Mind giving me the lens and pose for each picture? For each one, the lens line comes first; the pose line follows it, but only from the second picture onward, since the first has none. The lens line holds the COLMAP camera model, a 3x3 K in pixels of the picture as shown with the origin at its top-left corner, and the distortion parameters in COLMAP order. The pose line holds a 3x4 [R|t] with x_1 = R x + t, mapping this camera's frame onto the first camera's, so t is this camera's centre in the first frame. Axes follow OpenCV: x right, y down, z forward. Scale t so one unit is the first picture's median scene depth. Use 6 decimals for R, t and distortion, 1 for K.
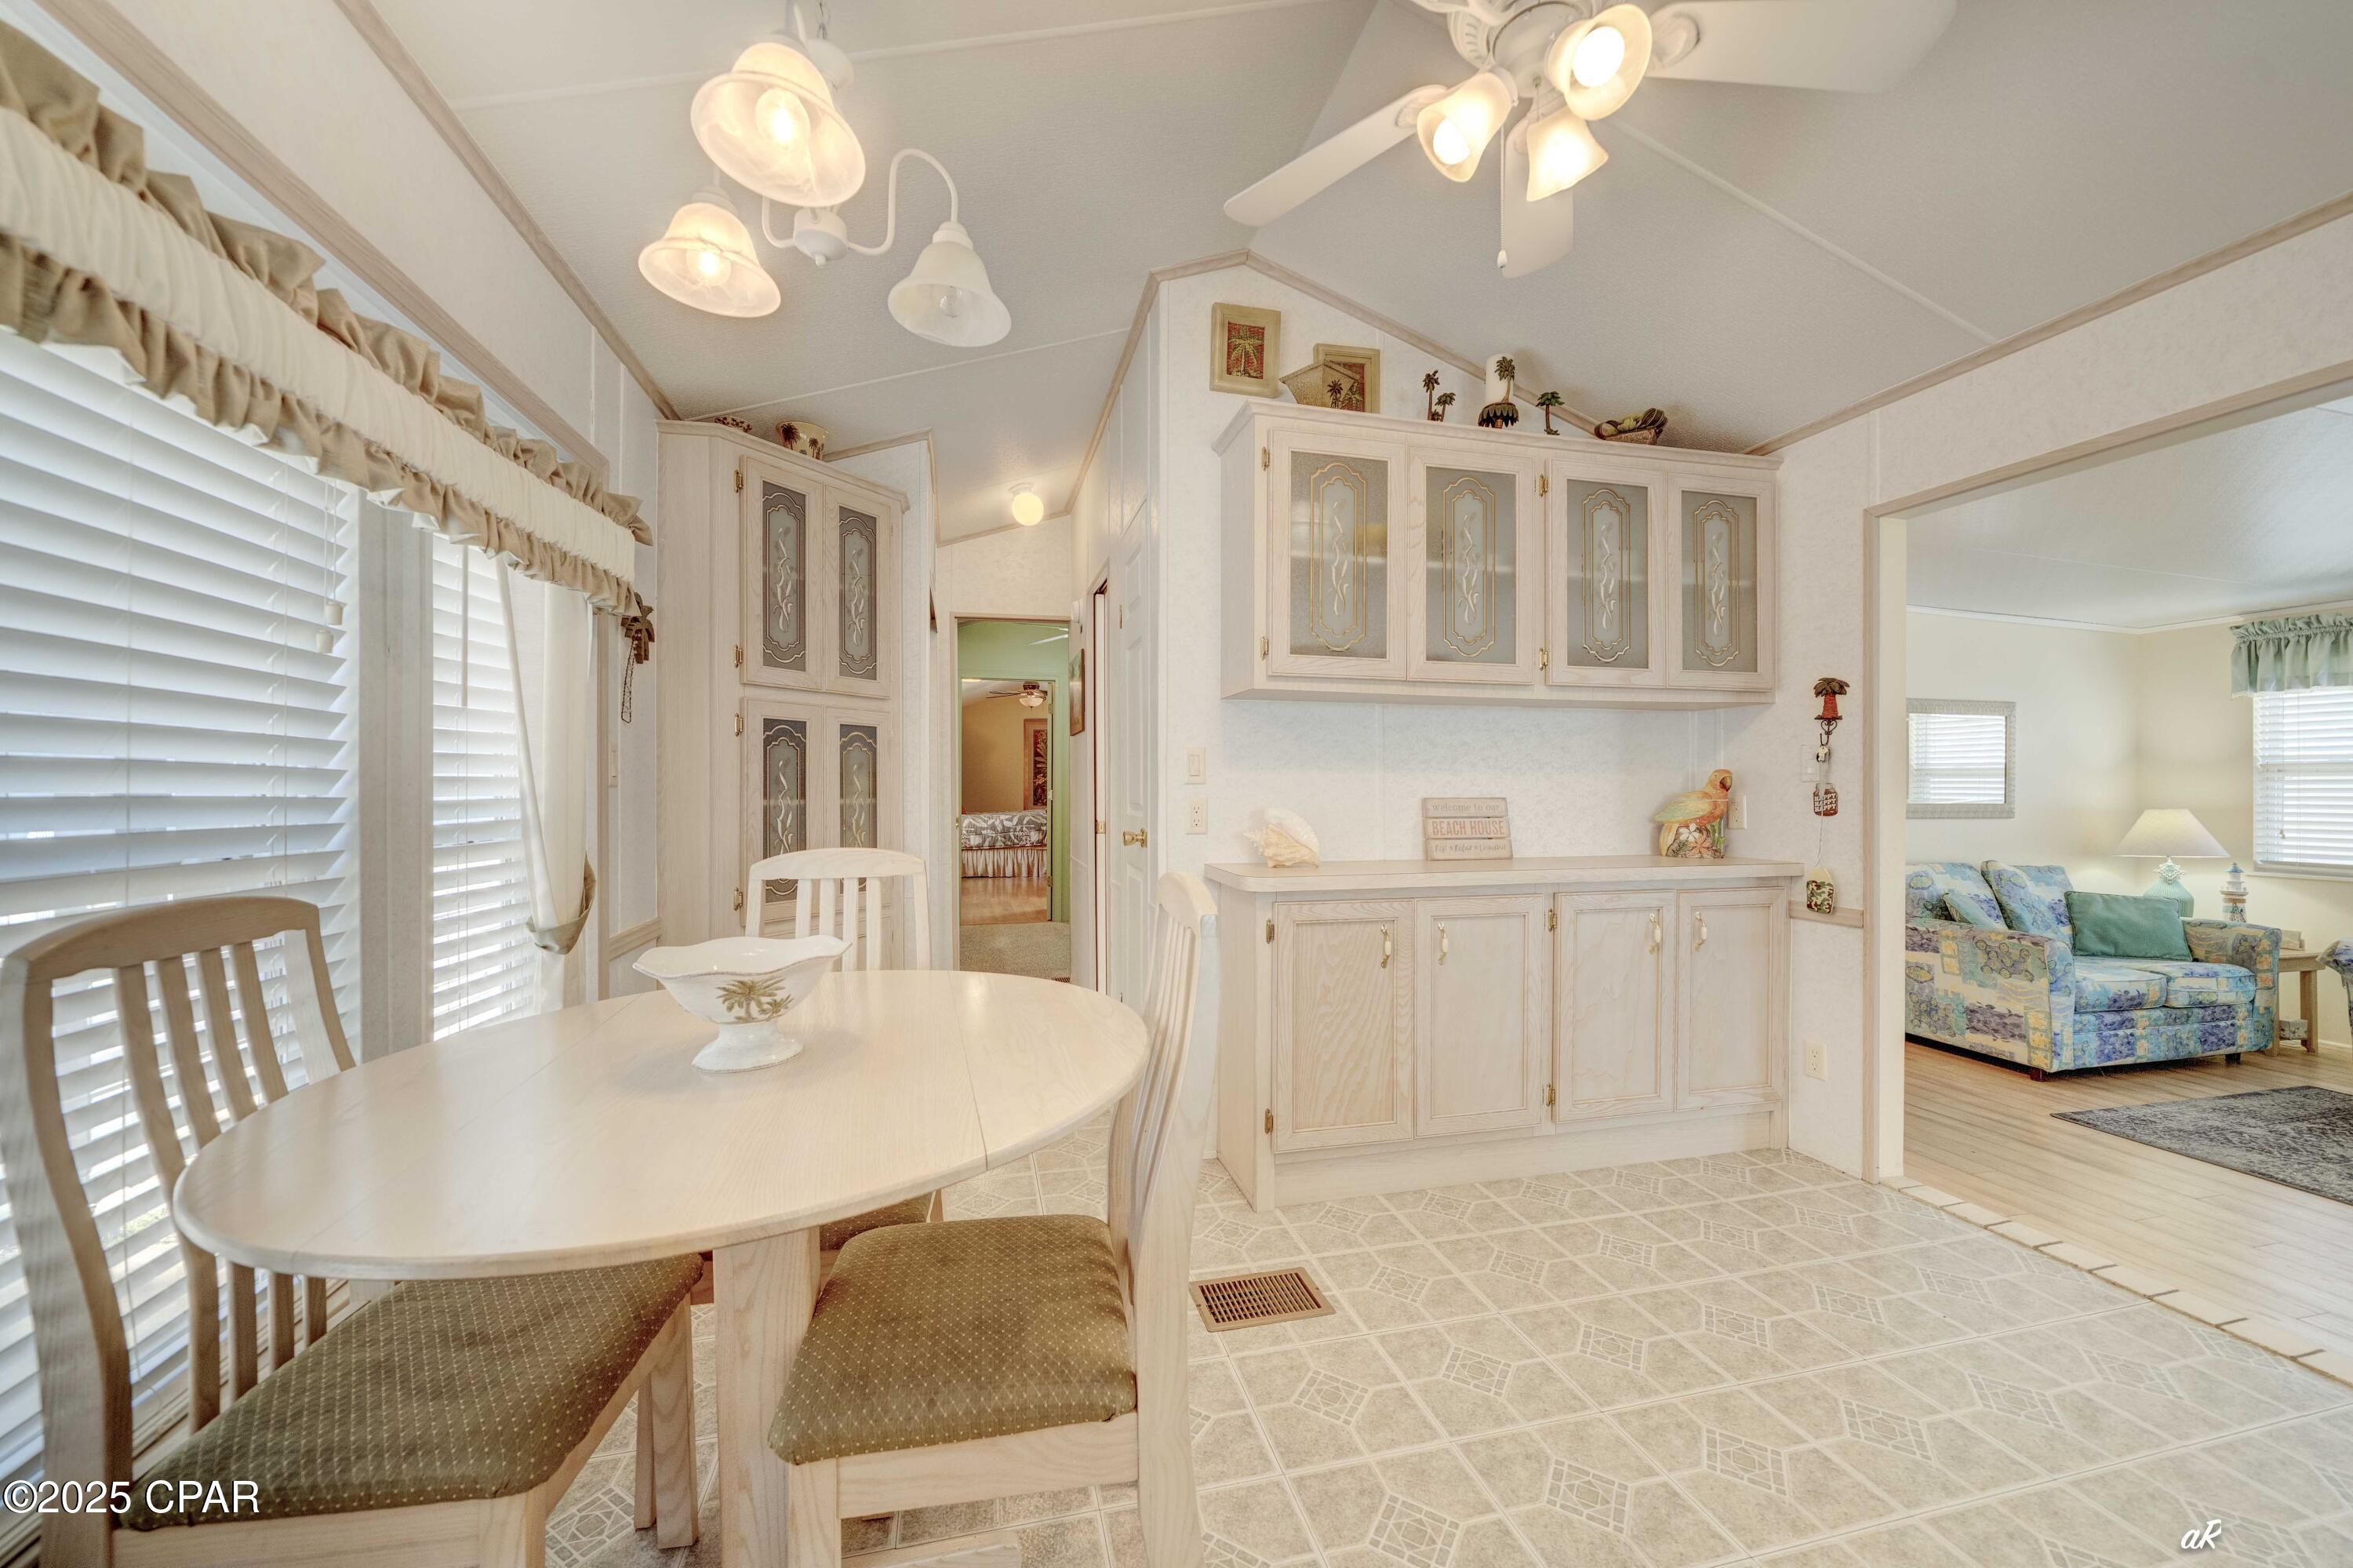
lens RADIAL K [[848.7, 0, 1166.5], [0, 848.7, 790.1], [0, 0, 1]] dist [-0.003380, 0.000178]
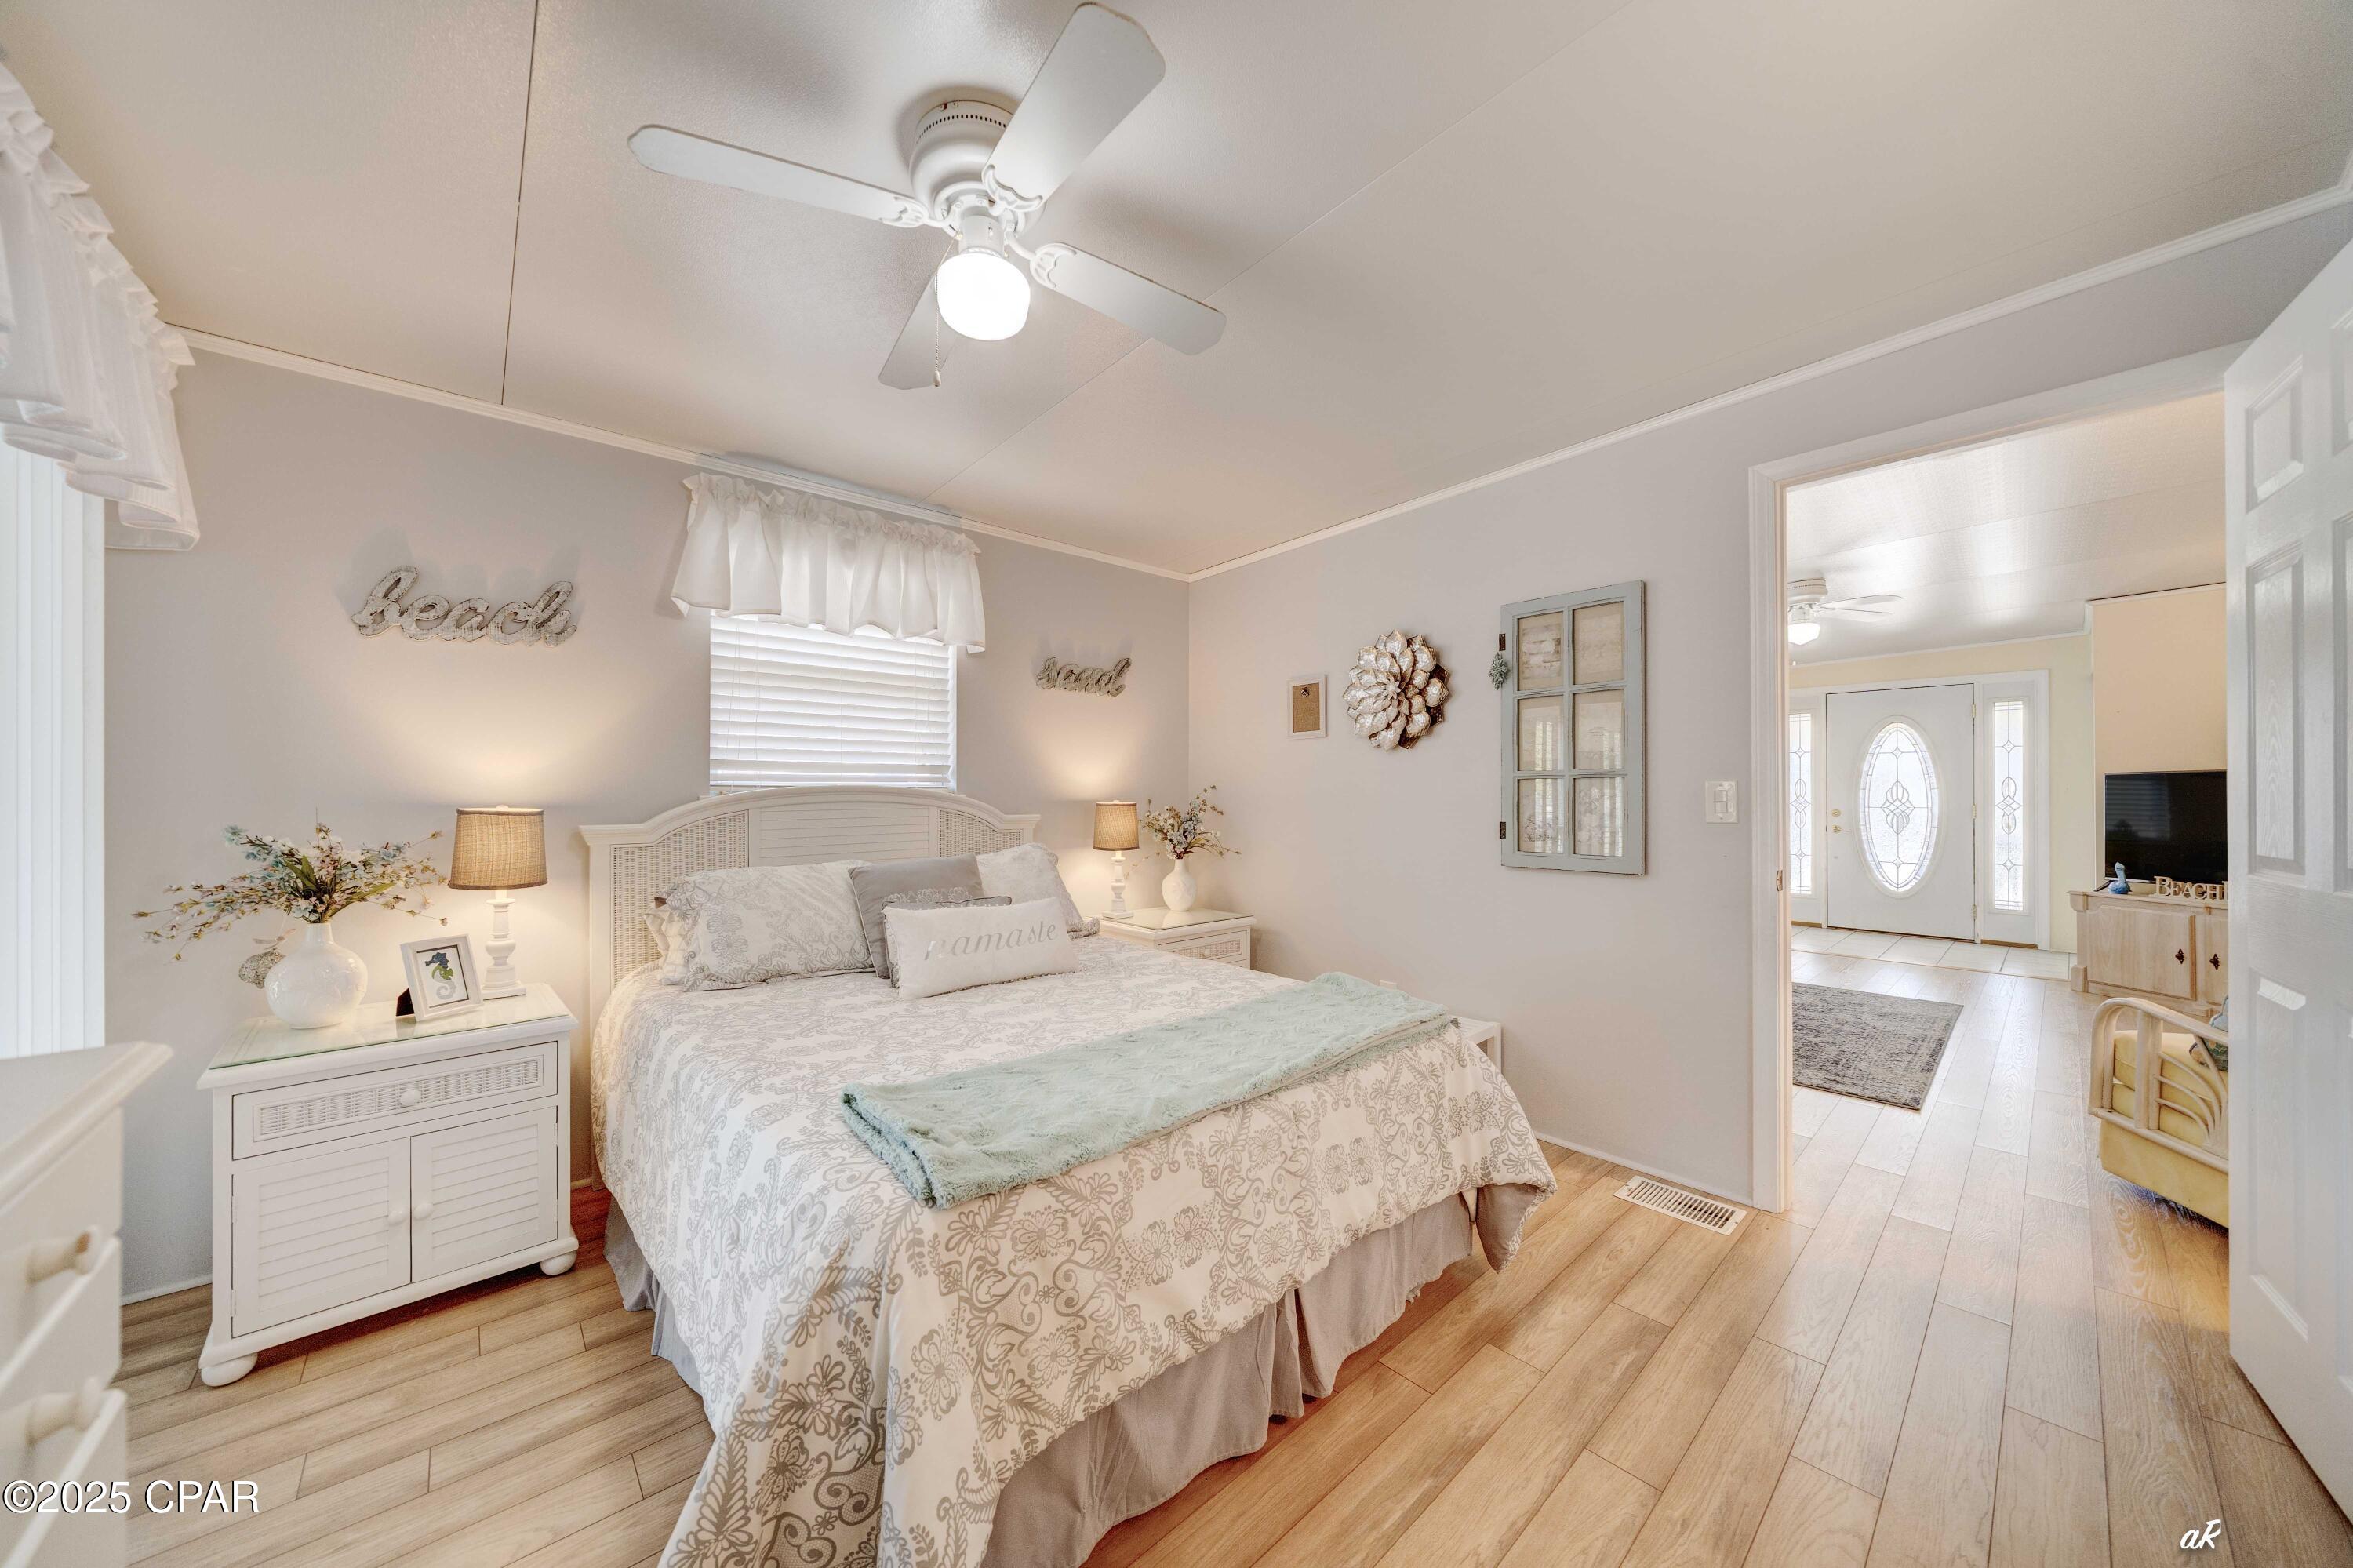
lens RADIAL K [[803.8, 0, 1168.7], [0, 803.8, 795.5], [0, 0, 1]] dist [-0.006174, -0.000079]
pose [[-0.477091, -0.008397, 0.878814, 0.860503], [-0.003723, 0.999965, 0.007534, 0.046486], [-0.878846, 0.000323, -0.477106, 2.741715]]
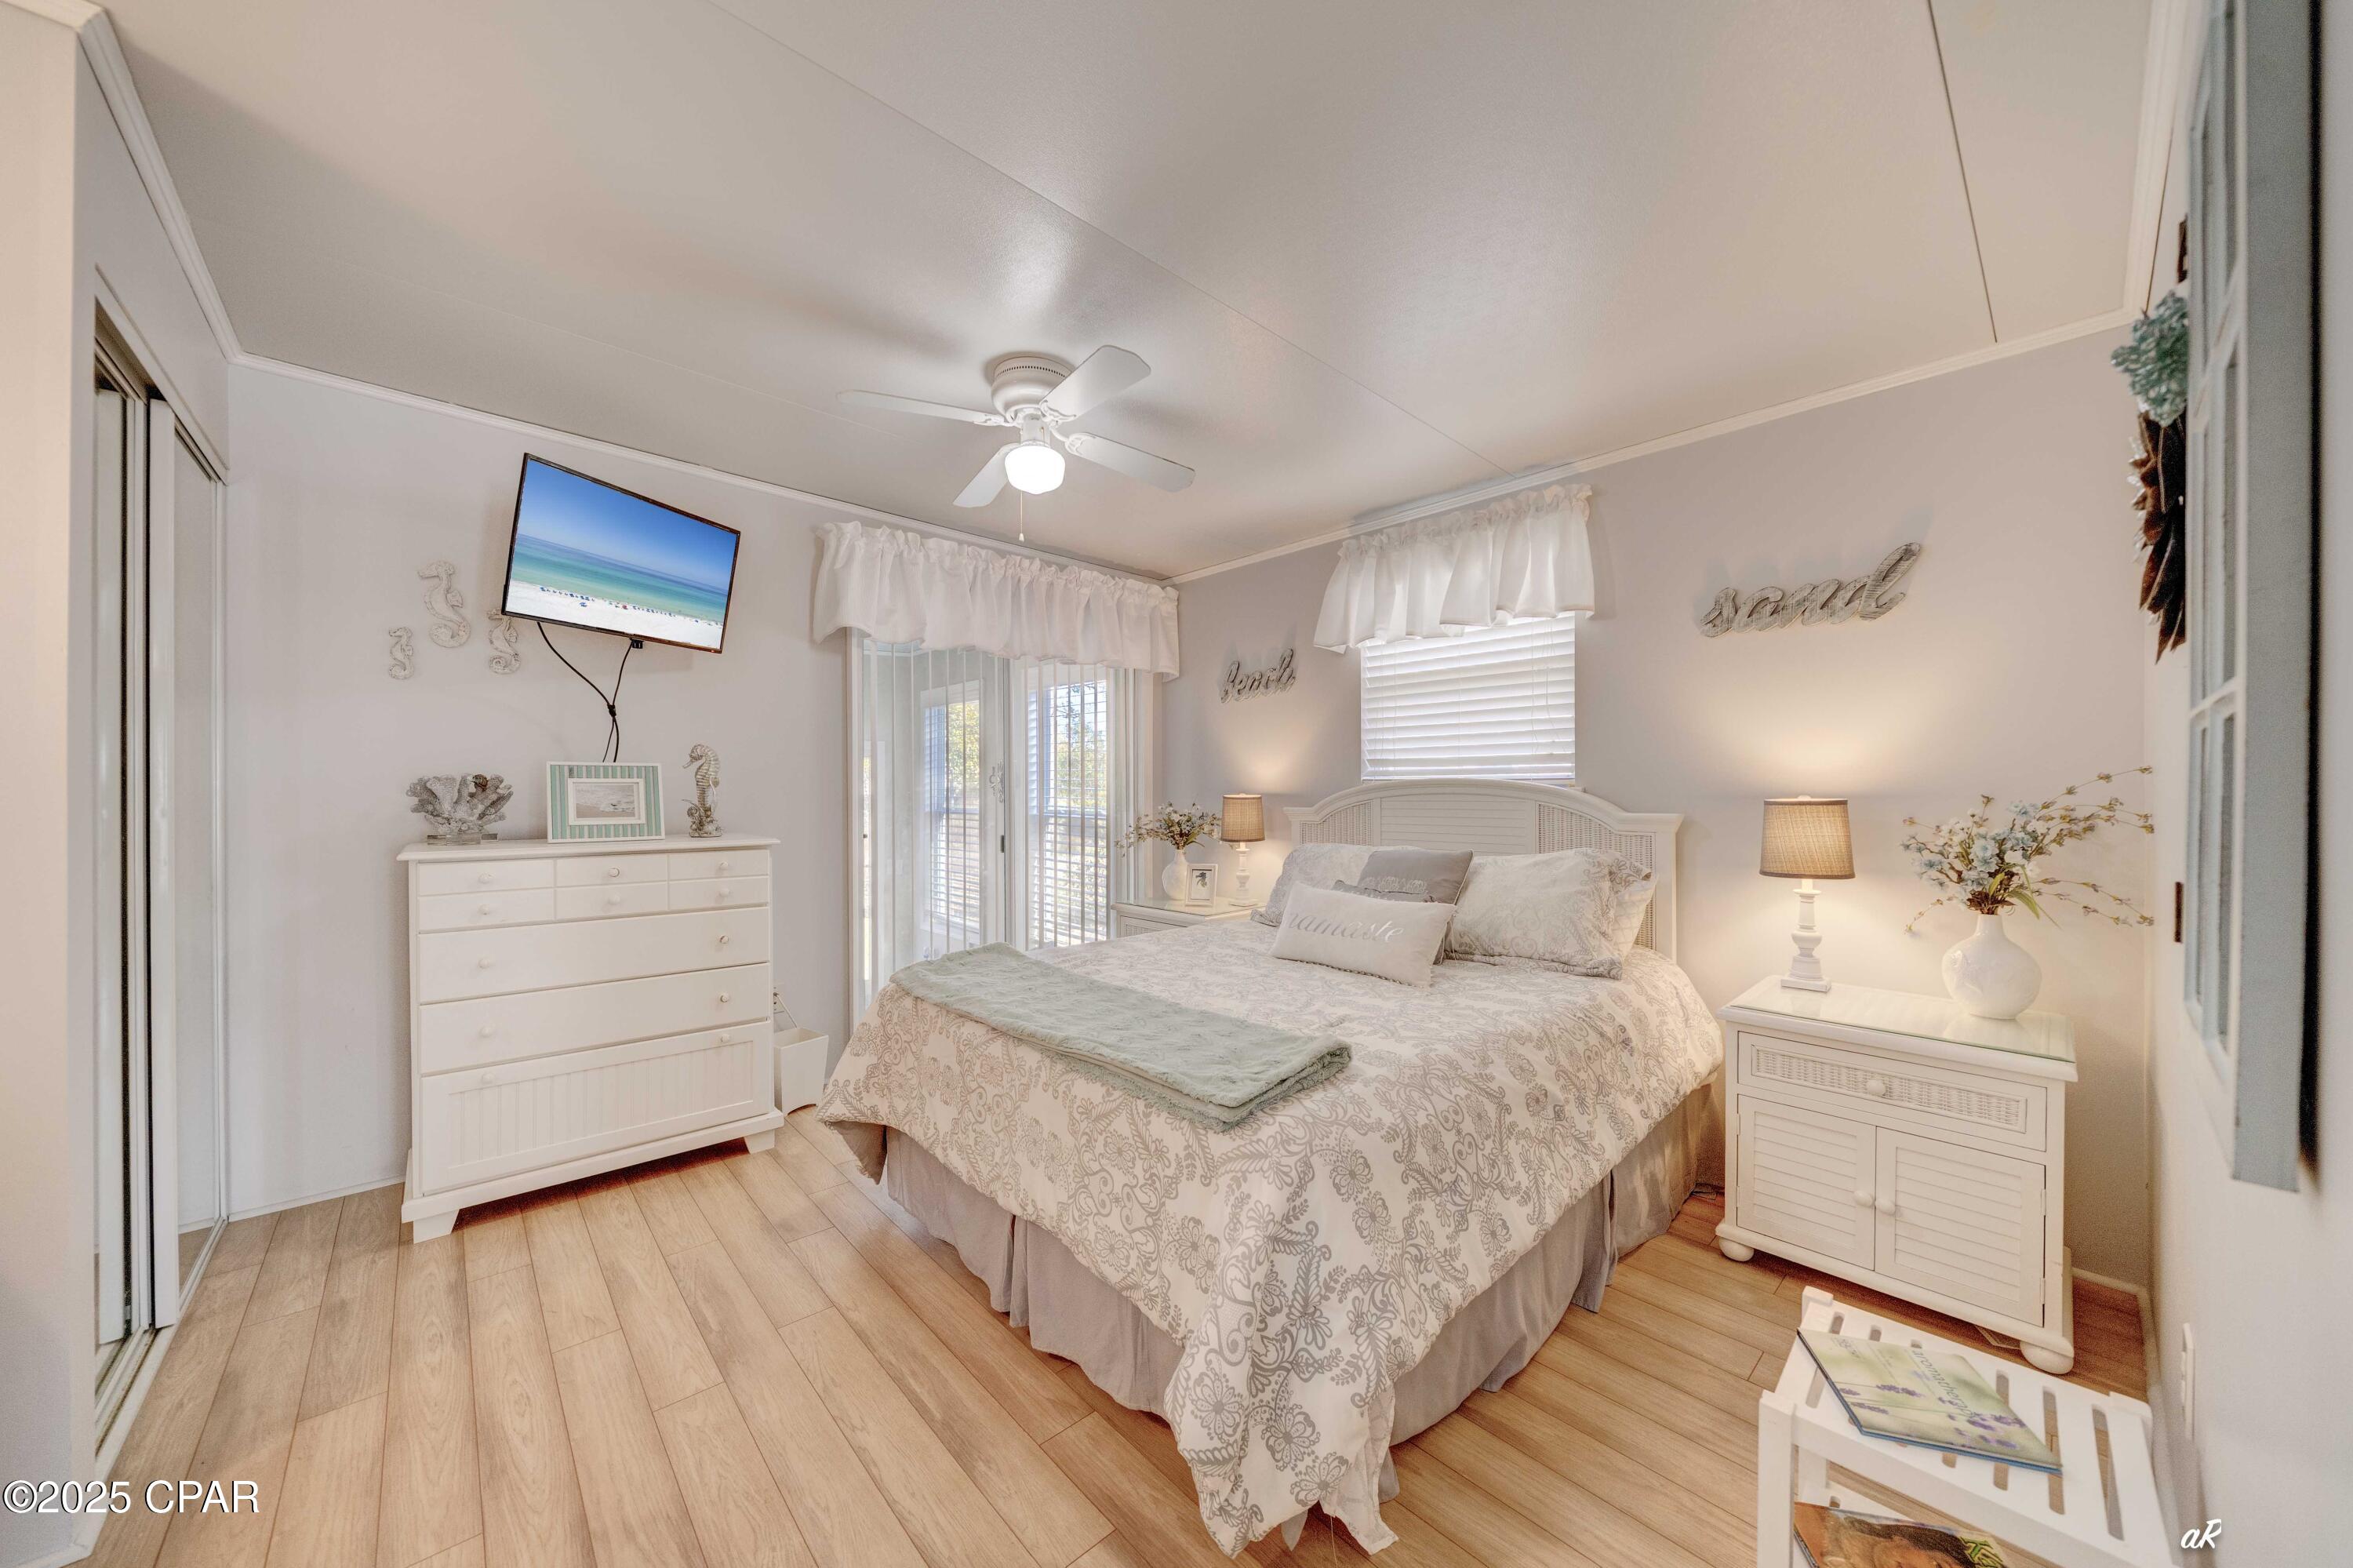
lens RADIAL K [[803.8, 0, 1126.2], [0, 803.8, 786.5], [0, 0, 1]] dist [-0.006174, -0.000079]
pose [[0.887306, -0.007760, 0.461116, 1.012046], [0.007015, 0.999970, 0.003329, 0.046897], [-0.461128, 0.000281, 0.887333, 2.111070]]
